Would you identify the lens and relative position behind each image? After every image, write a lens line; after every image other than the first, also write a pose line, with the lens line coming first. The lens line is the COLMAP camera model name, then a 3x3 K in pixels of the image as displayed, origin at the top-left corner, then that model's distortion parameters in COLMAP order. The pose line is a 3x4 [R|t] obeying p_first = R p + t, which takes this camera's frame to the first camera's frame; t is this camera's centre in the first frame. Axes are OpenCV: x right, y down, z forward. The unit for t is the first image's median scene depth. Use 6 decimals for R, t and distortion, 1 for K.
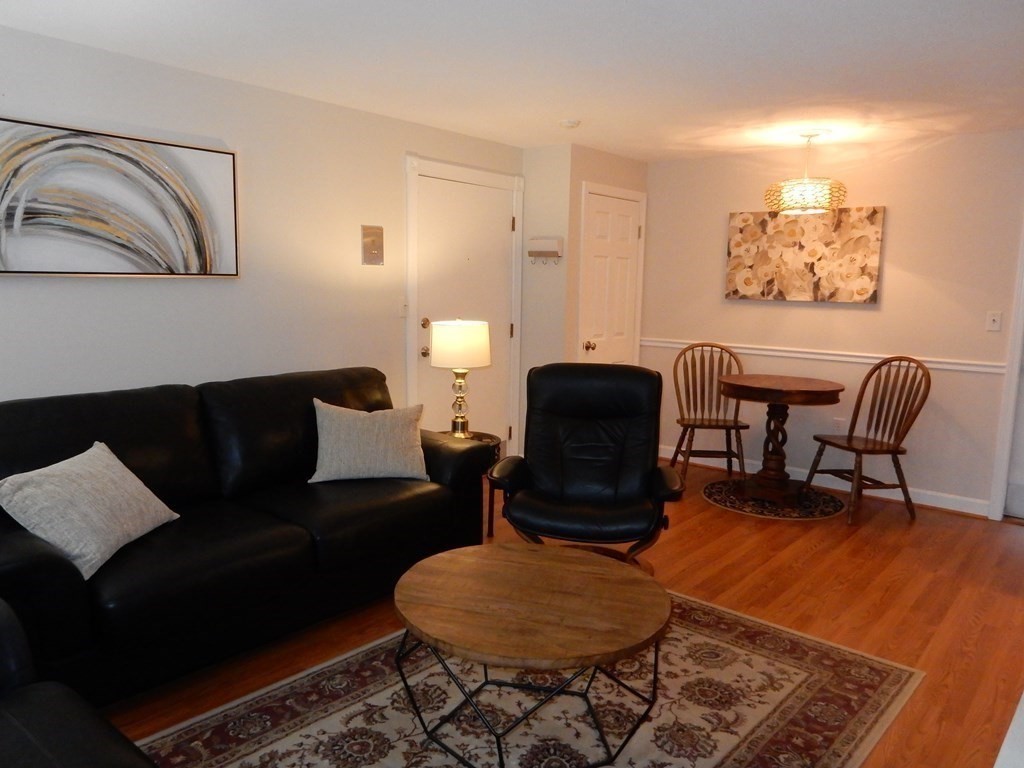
lens RADIAL K [[756.2, 0, 511.9], [0, 756.2, 389.0], [0, 0, 1]] dist [-0.004956, 0.006554]
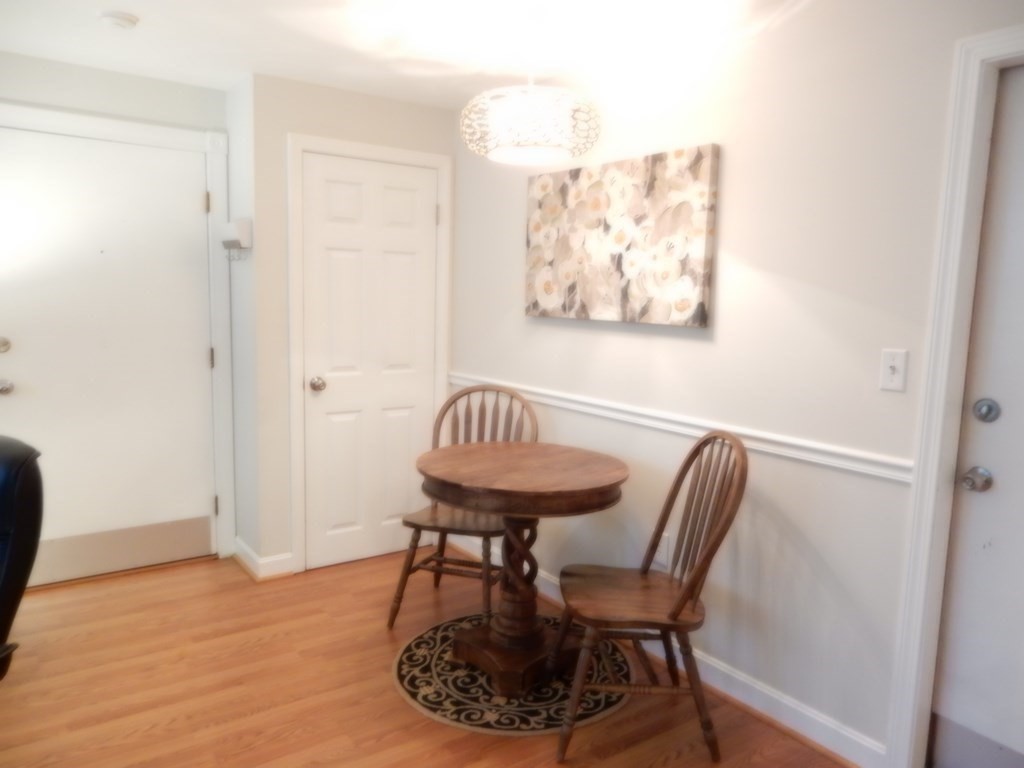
lens RADIAL K [[756.2, 0, 520.6], [0, 756.2, 385.9], [0, 0, 1]] dist [-0.004956, 0.006554]
pose [[0.966894, 0.036139, -0.252605, 0.515819], [-0.042262, 0.998929, -0.018851, -0.058966], [0.251653, 0.028902, 0.967386, 0.472358]]
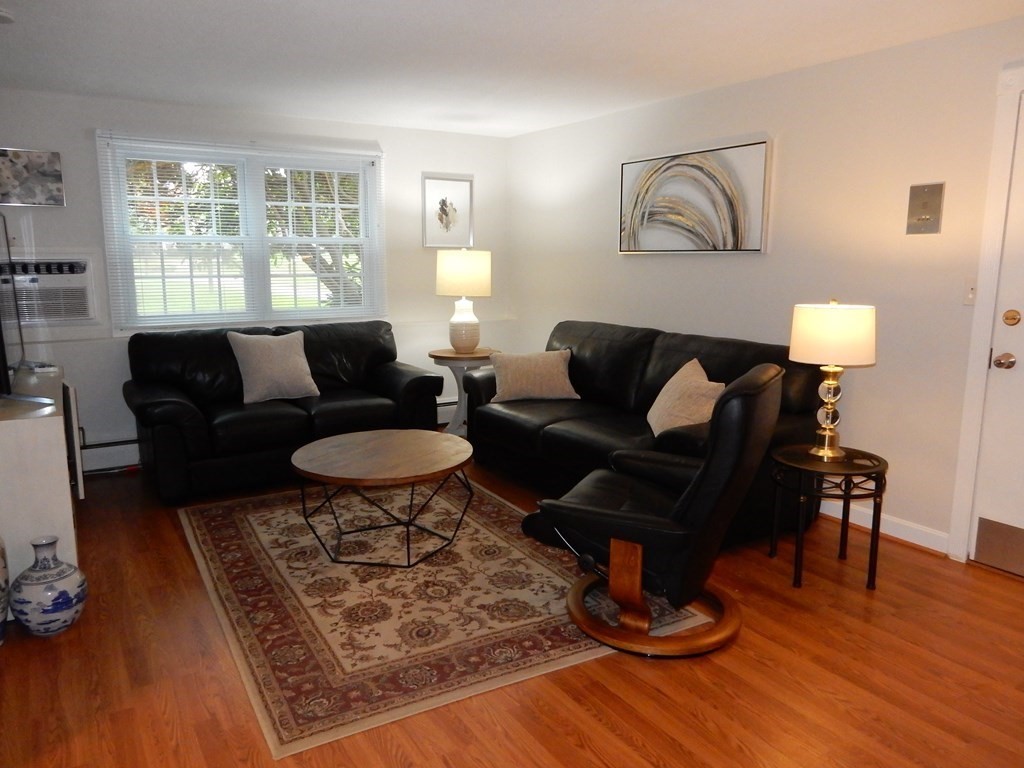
lens RADIAL K [[756.2, 0, 510.9], [0, 756.2, 391.4], [0, 0, 1]] dist [-0.004956, 0.006554]
pose [[-0.314100, 0.149163, -0.937599, 0.666460], [-0.146425, 0.968153, 0.203077, -0.097102], [0.938030, 0.201074, -0.282256, 0.806614]]
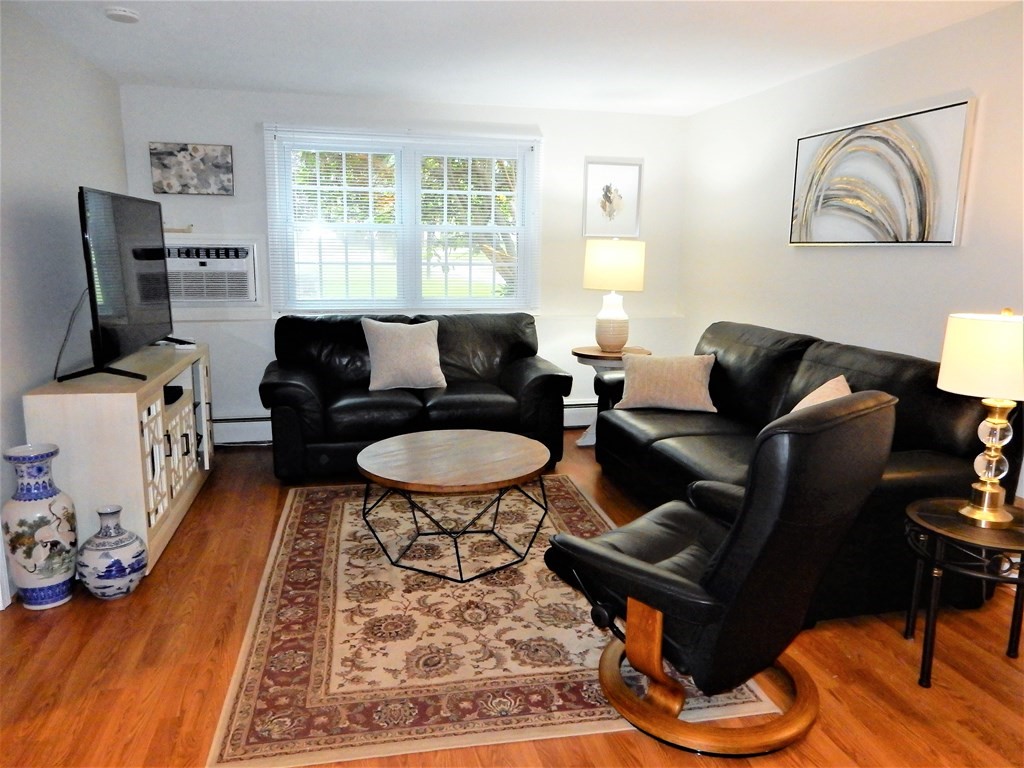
lens RADIAL K [[756.2, 0, 509.4], [0, 756.2, 390.2], [0, 0, 1]] dist [-0.004956, 0.006554]
pose [[-0.602754, 0.124428, -0.788166, 0.525268], [-0.140182, 0.955891, 0.258111, -0.112556], [0.785517, 0.266064, -0.558725, 0.903272]]
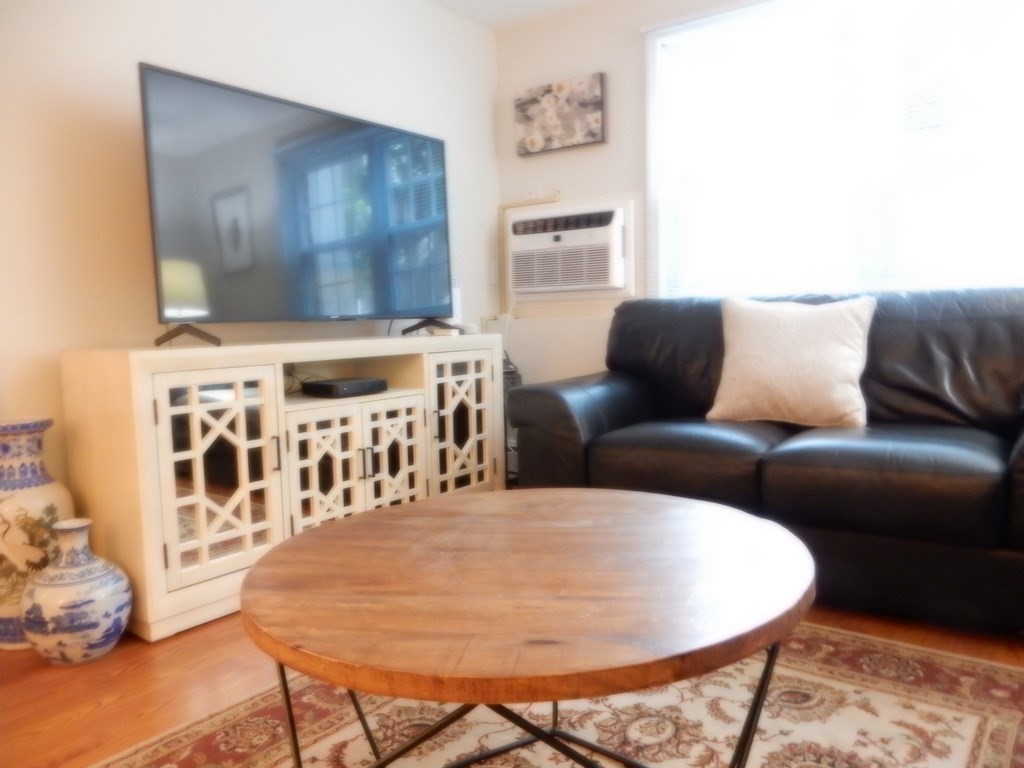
lens RADIAL K [[756.2, 0, 506.8], [0, 756.2, 384.6], [0, 0, 1]] dist [-0.004956, 0.006554]
pose [[-0.997505, 0.014008, -0.069195, 0.037500], [-0.002057, 0.973936, 0.226816, 0.021320], [0.070569, 0.226392, -0.971477, 0.719142]]
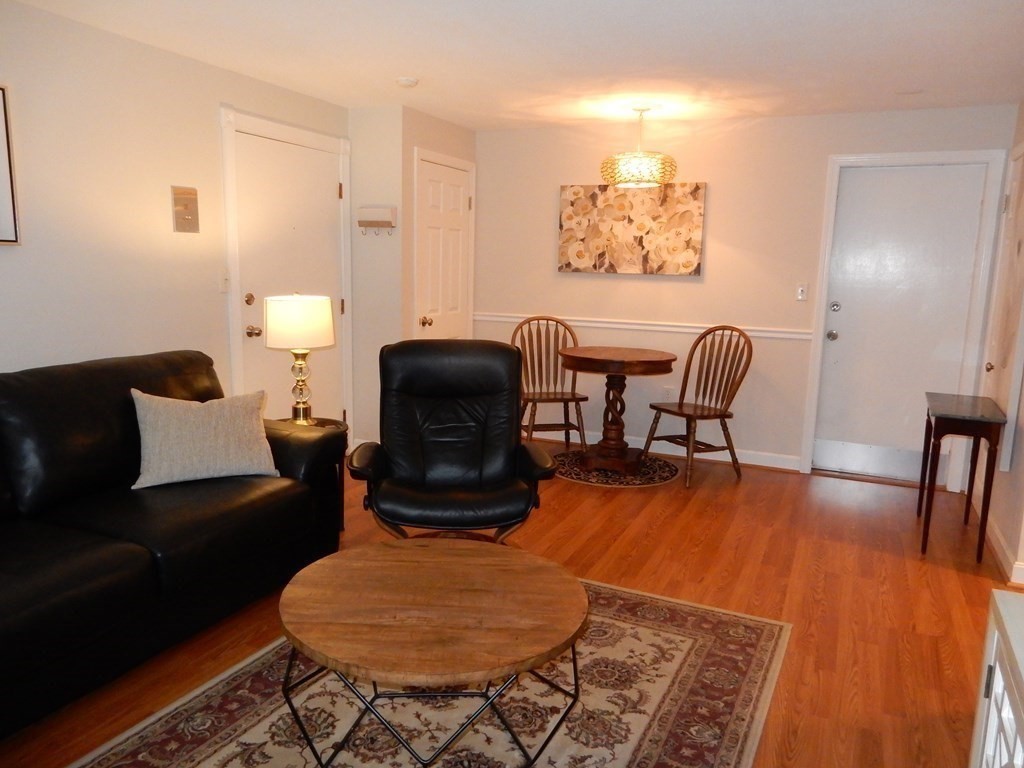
lens RADIAL K [[756.2, 0, 510.7], [0, 756.2, 388.4], [0, 0, 1]] dist [-0.004956, 0.006554]
pose [[0.964068, -0.041740, 0.262357, -0.056220], [0.033814, 0.998827, 0.034655, -0.002286], [-0.263496, -0.024539, 0.964348, 0.055300]]
